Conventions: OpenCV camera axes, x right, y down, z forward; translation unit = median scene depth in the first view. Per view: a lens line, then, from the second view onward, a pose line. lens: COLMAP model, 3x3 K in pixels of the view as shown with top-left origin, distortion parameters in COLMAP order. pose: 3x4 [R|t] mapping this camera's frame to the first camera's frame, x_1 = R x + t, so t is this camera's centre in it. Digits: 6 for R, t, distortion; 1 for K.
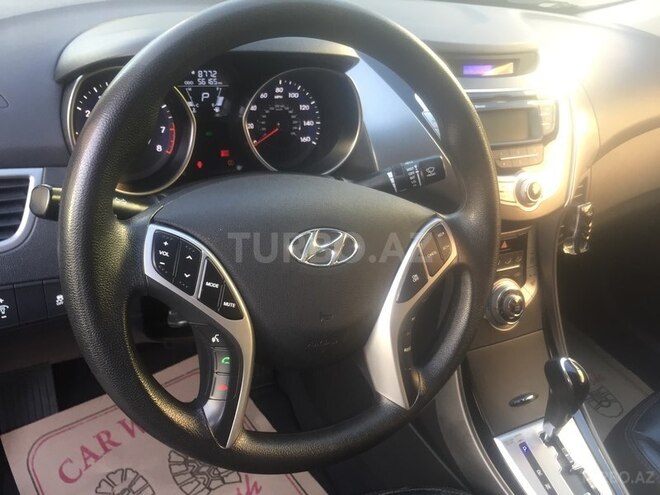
lens RADIAL K [[559.7, 0, 329.1], [0, 559.7, 245.4], [0, 0, 1]] dist [0.003090, -0.017295]
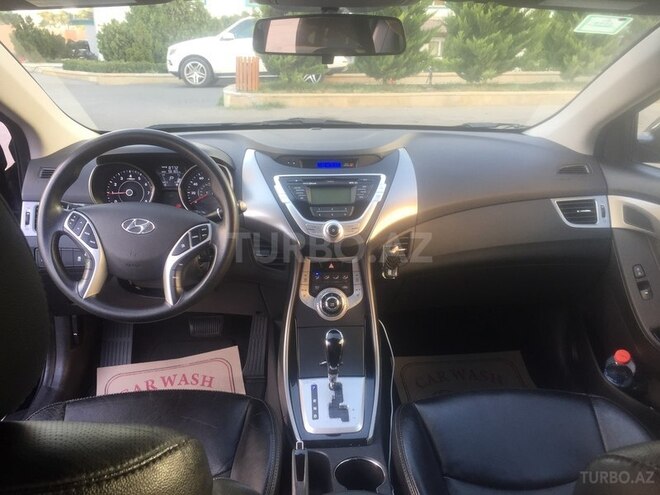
lens RADIAL K [[559.7, 0, 330.9], [0, 559.7, 251.5], [0, 0, 1]] dist [0.003090, -0.017295]
pose [[0.902743, 0.022047, -0.429616, 1.207340], [-0.112832, 0.975856, -0.187013, 0.317308], [0.415120, 0.217299, 0.883435, -0.518943]]
